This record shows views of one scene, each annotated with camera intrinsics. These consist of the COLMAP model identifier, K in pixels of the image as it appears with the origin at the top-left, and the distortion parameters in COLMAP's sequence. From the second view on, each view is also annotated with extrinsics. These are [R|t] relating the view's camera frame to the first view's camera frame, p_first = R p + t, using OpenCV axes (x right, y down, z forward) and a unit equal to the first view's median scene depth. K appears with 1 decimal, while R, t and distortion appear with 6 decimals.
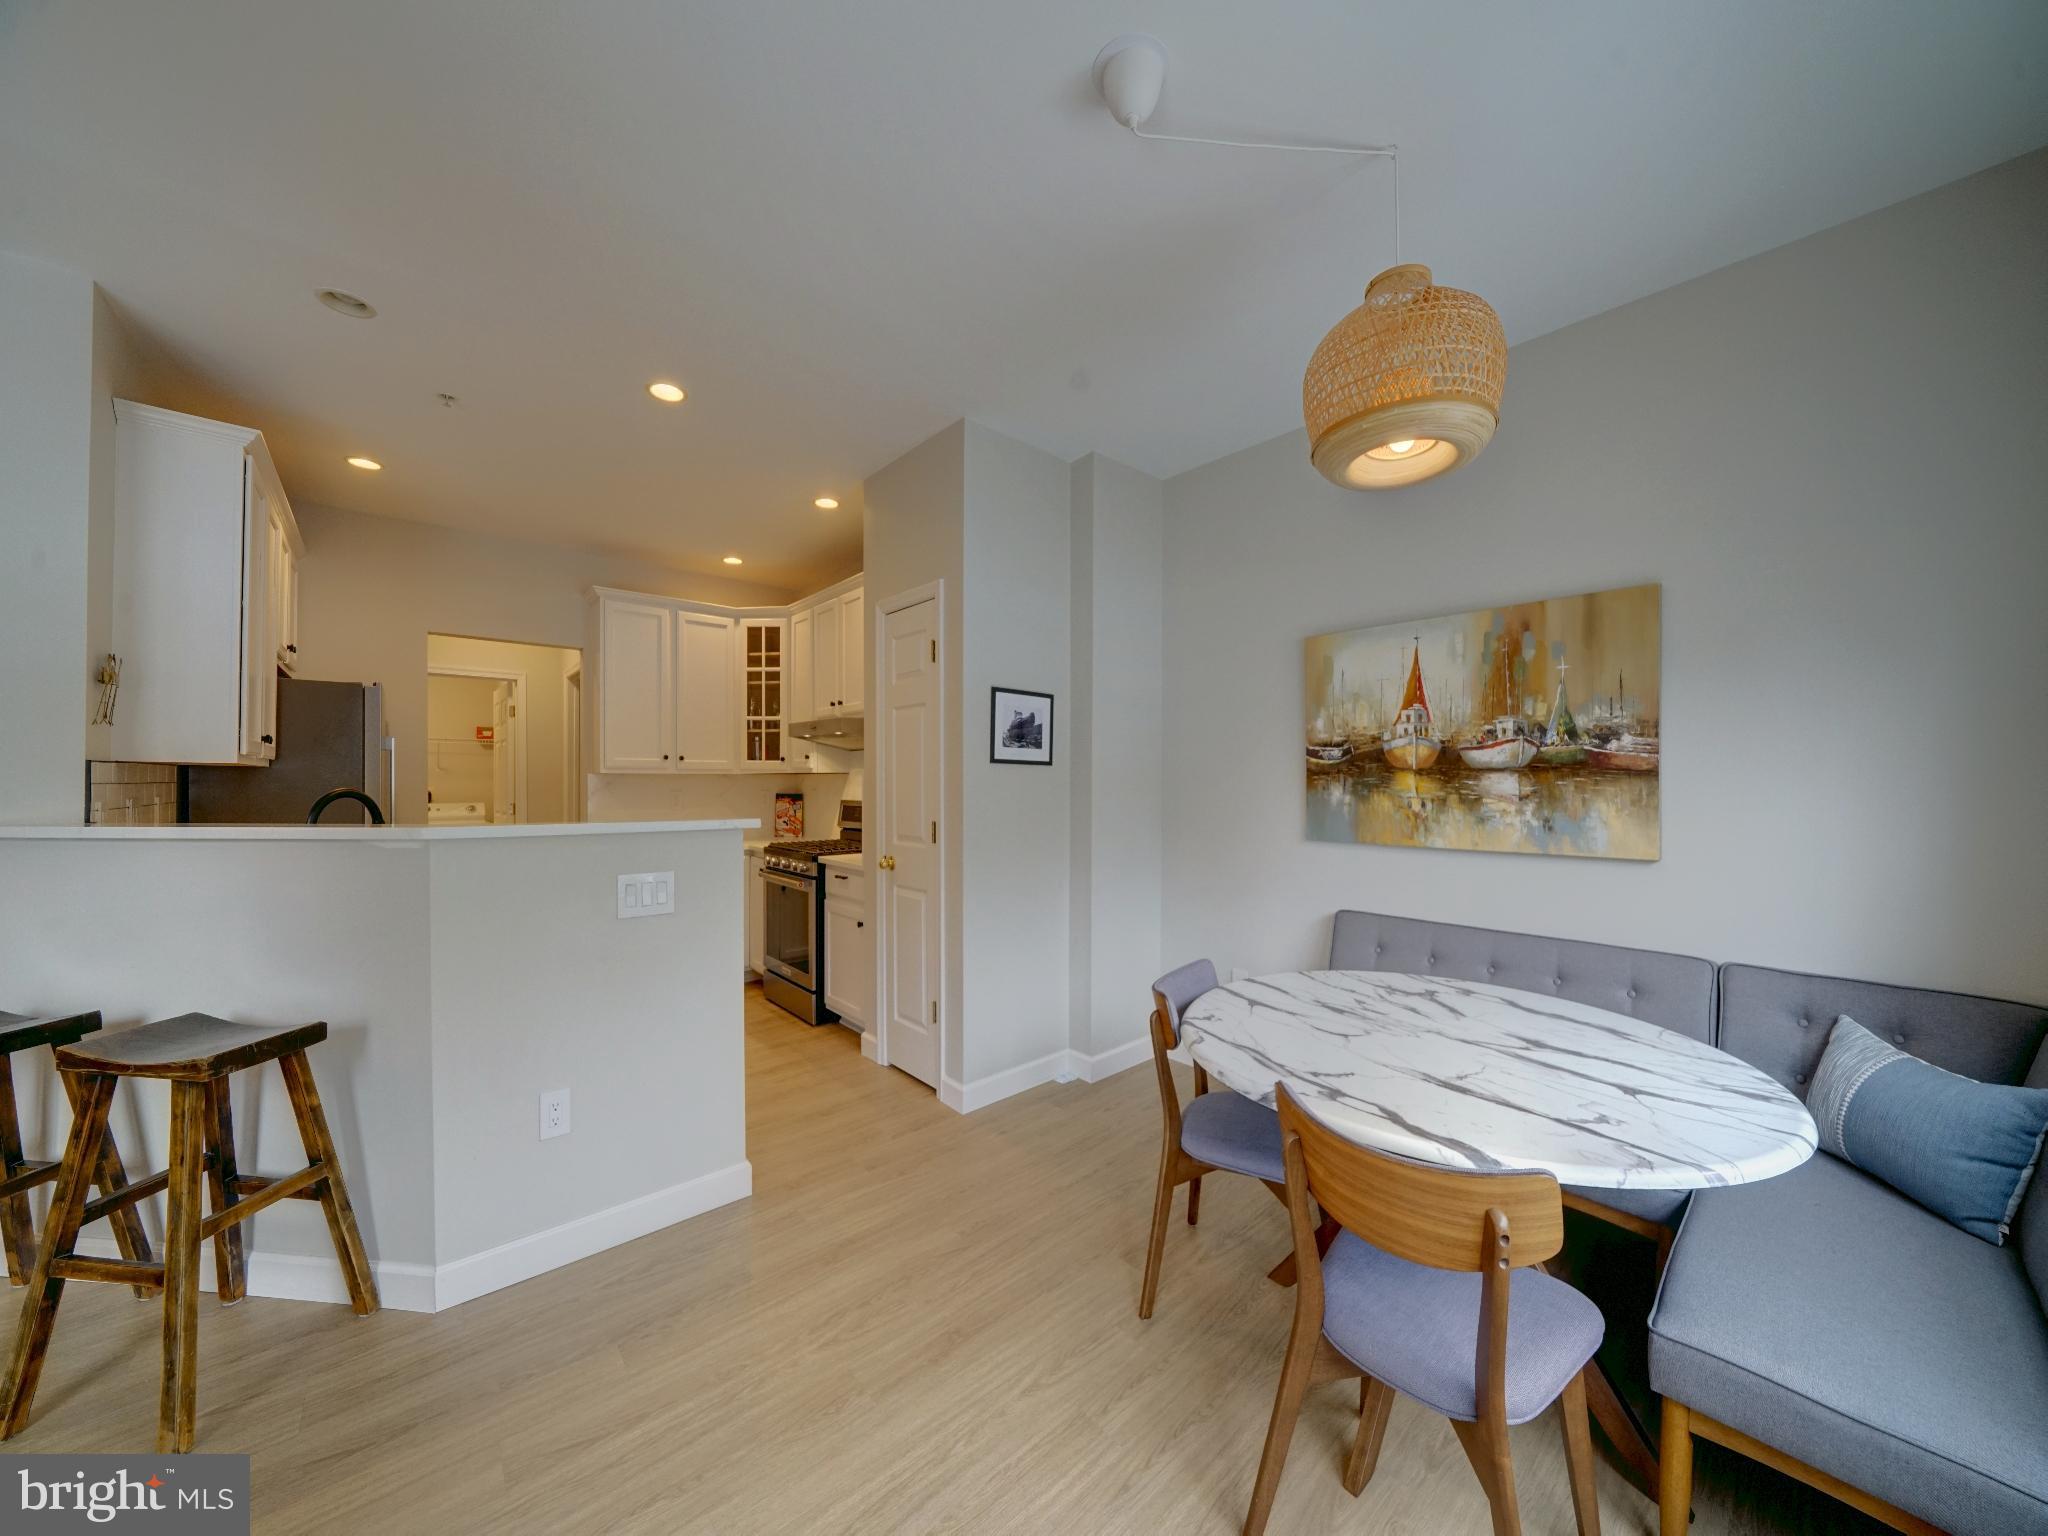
lens RADIAL K [[713.8, 0, 1027.3], [0, 713.8, 785.9], [0, 0, 1]] dist [-0.021341, 0.000634]
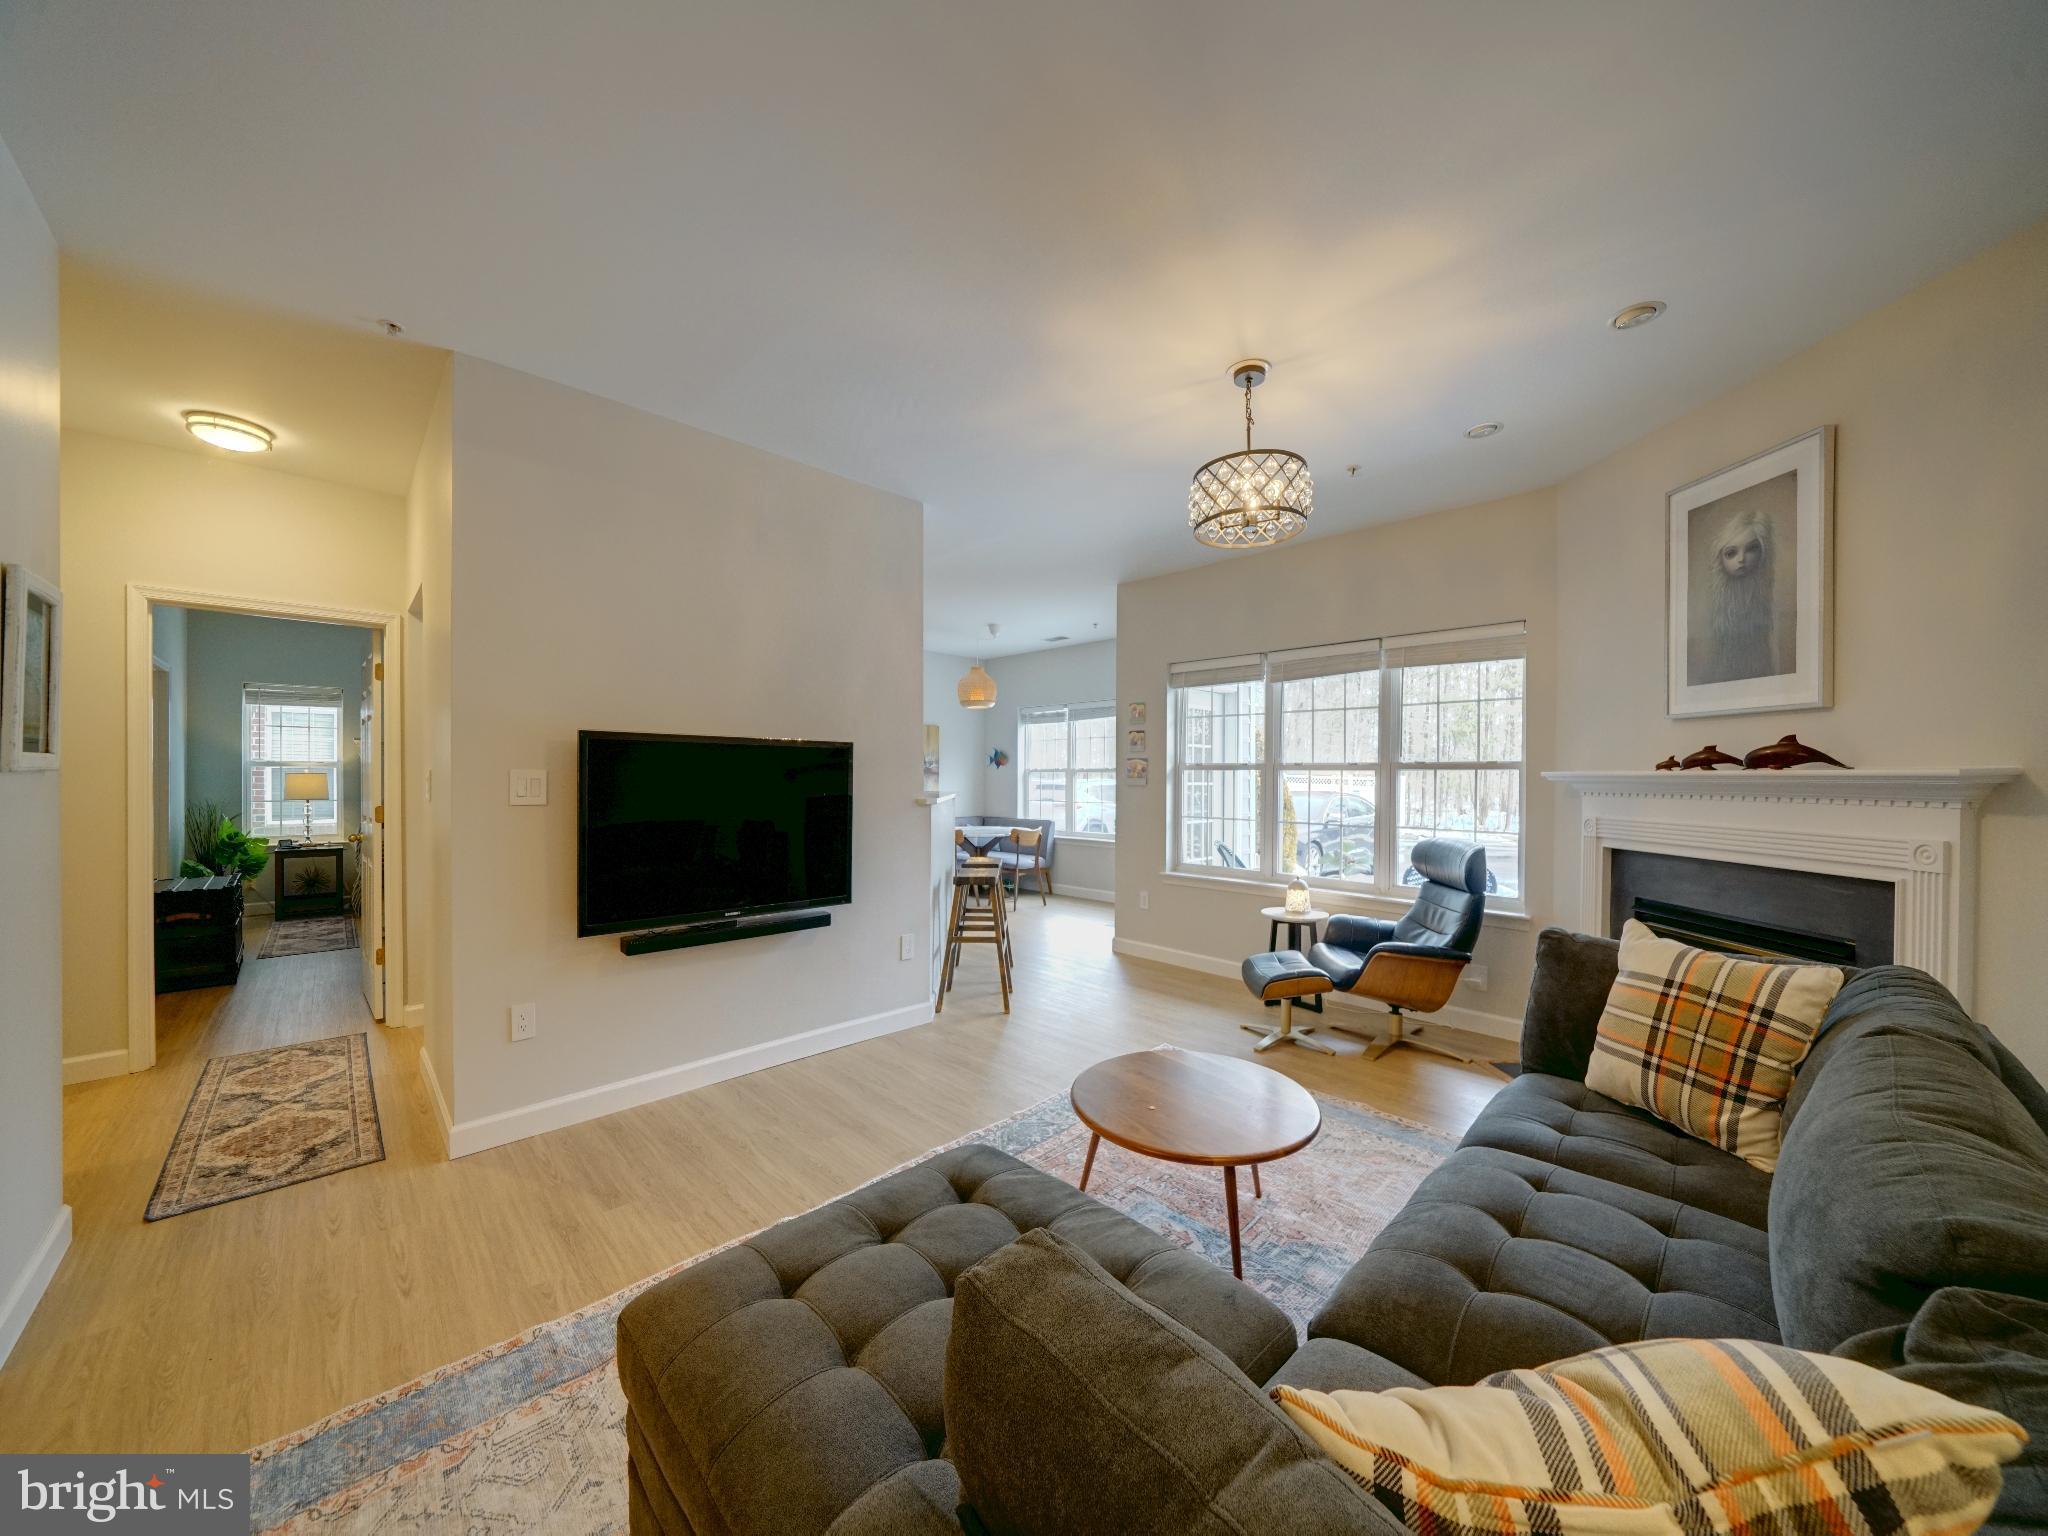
lens RADIAL K [[713.8, 0, 1022.0], [0, 713.8, 777.6], [0, 0, 1]] dist [-0.021341, 0.000634]
pose [[-0.050685, -0.003119, 0.998710, -2.704479], [0.000902, 0.999995, 0.003169, -0.004484], [-0.998714, 0.001062, -0.050682, 0.609791]]
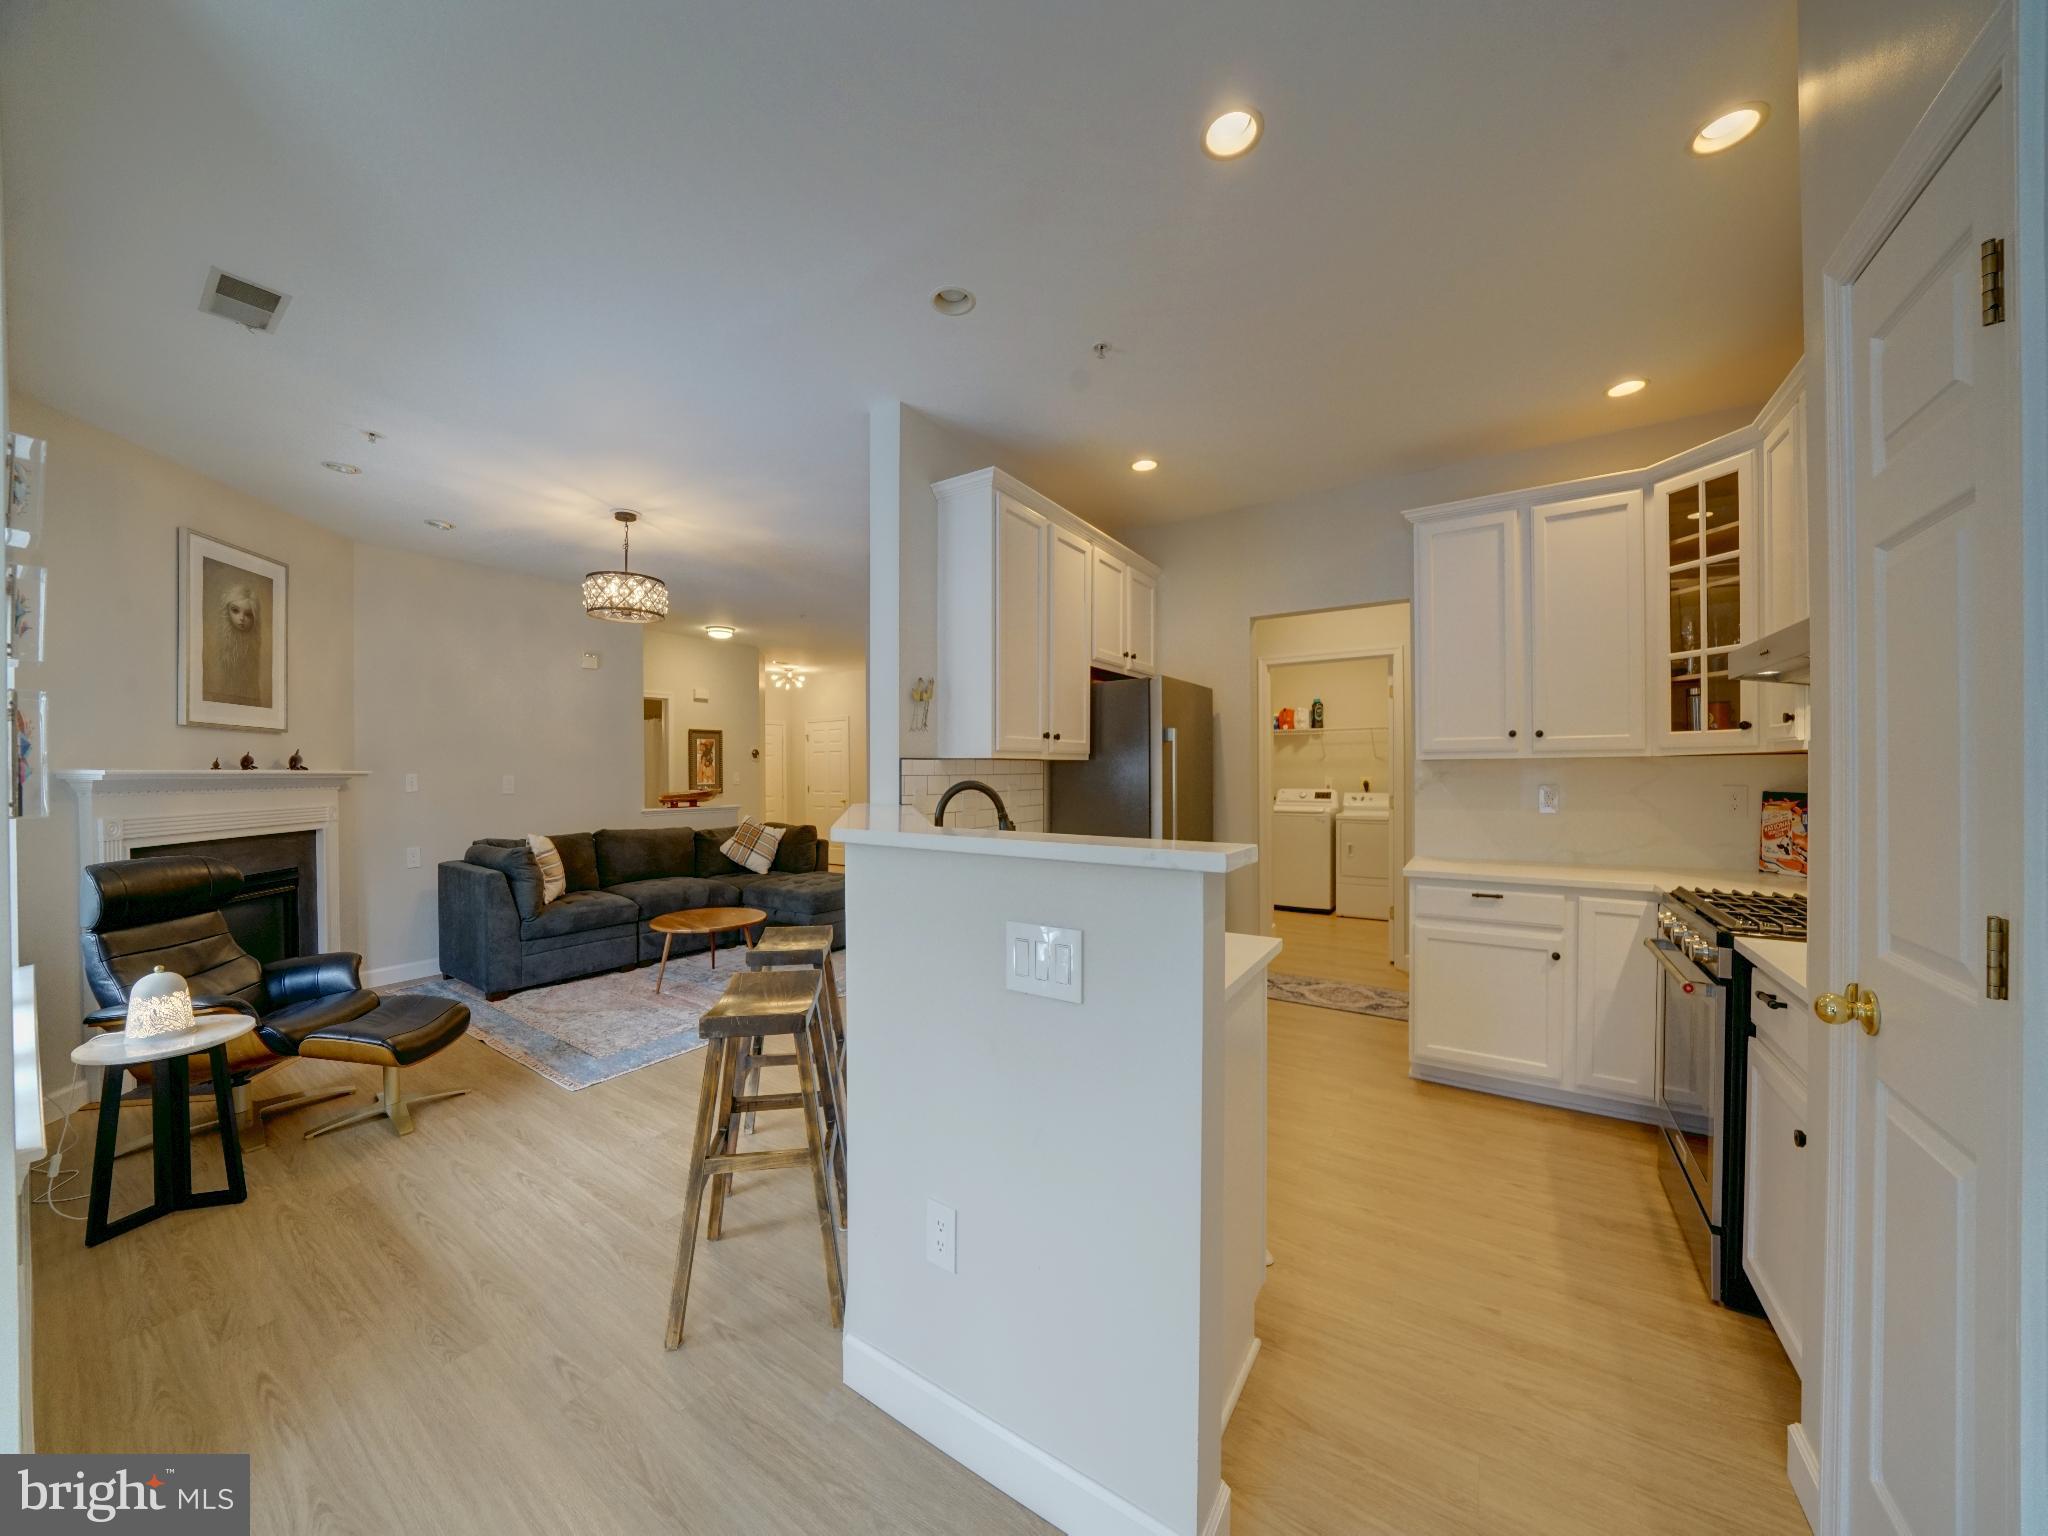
lens RADIAL K [[713.8, 0, 1014.7], [0, 713.8, 774.8], [0, 0, 1]] dist [-0.021341, 0.000634]
pose [[0.235948, 0.002283, -0.971763, 0.040441], [-0.000156, 0.999997, 0.002312, -0.006189], [0.971766, -0.000394, 0.235947, 0.699692]]
